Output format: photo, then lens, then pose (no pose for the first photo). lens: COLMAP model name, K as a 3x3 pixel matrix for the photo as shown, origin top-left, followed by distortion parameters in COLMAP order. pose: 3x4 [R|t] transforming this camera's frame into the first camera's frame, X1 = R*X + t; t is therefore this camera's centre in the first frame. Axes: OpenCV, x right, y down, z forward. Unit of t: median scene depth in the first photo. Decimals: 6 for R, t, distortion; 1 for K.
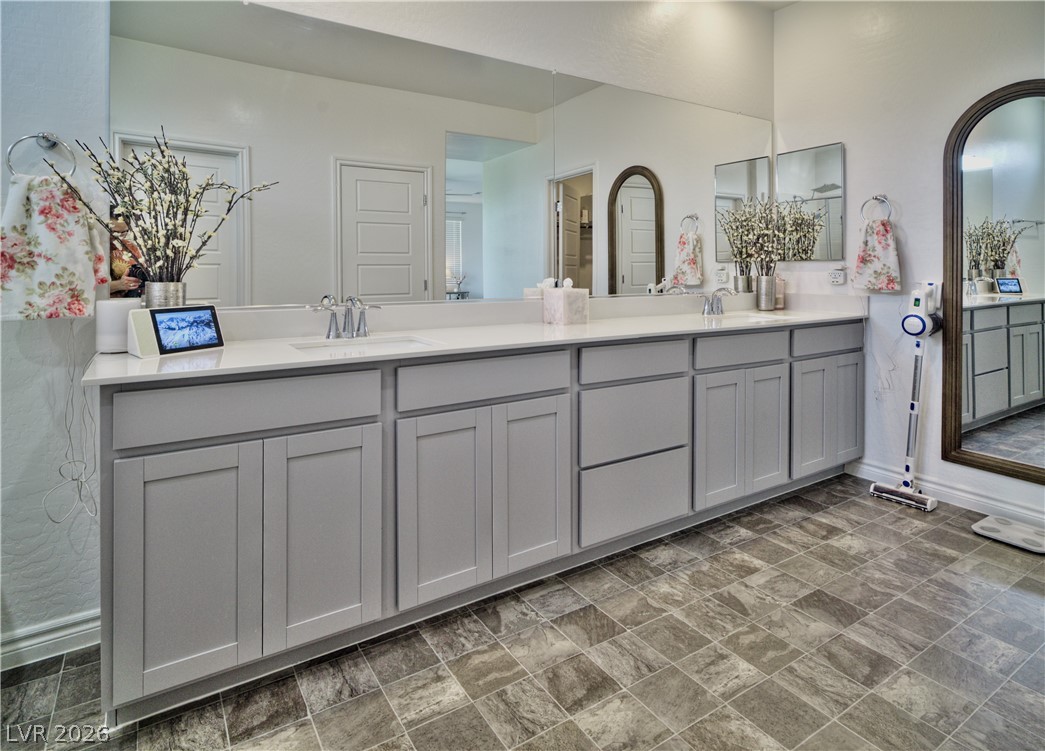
lens RADIAL K [[573.0, 0, 523.1], [0, 573.0, 272.1], [0, 0, 1]] dist [-0.001707, -0.000425]
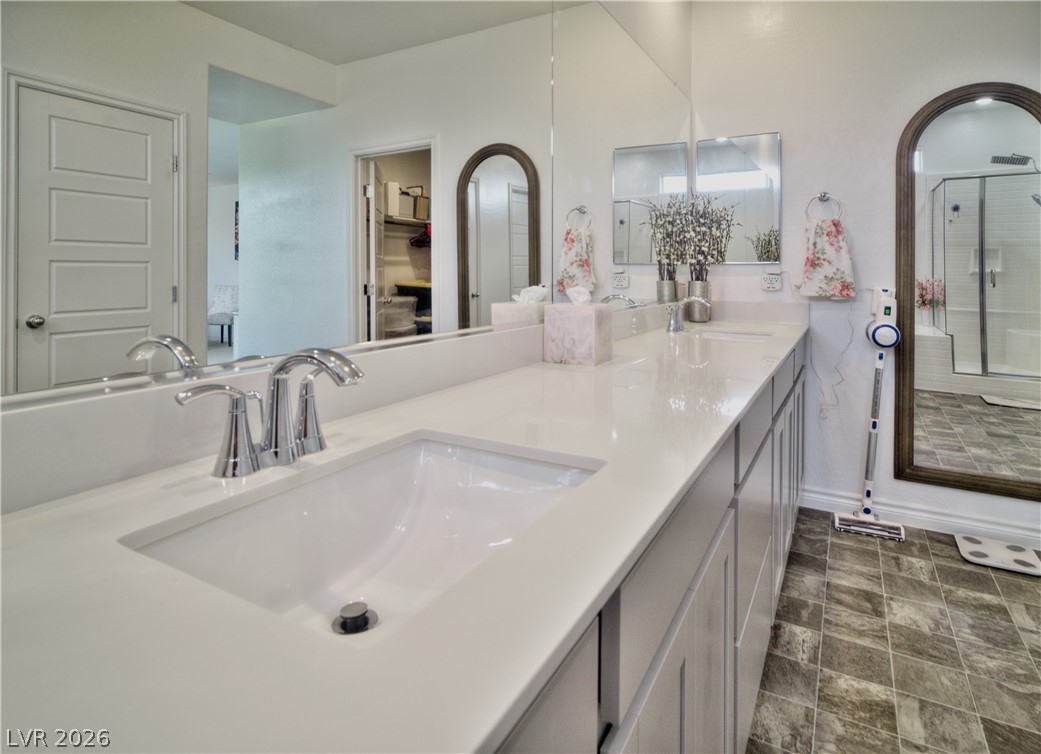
lens RADIAL K [[577.6, 0, 523.5], [0, 577.6, 263.6], [0, 0, 1]] dist [0.004209, -0.000810]
pose [[0.881534, 0.013089, 0.471938, -0.308274], [-0.004520, 0.999804, -0.019287, -0.002437], [-0.472098, 0.014869, 0.881421, 0.548666]]
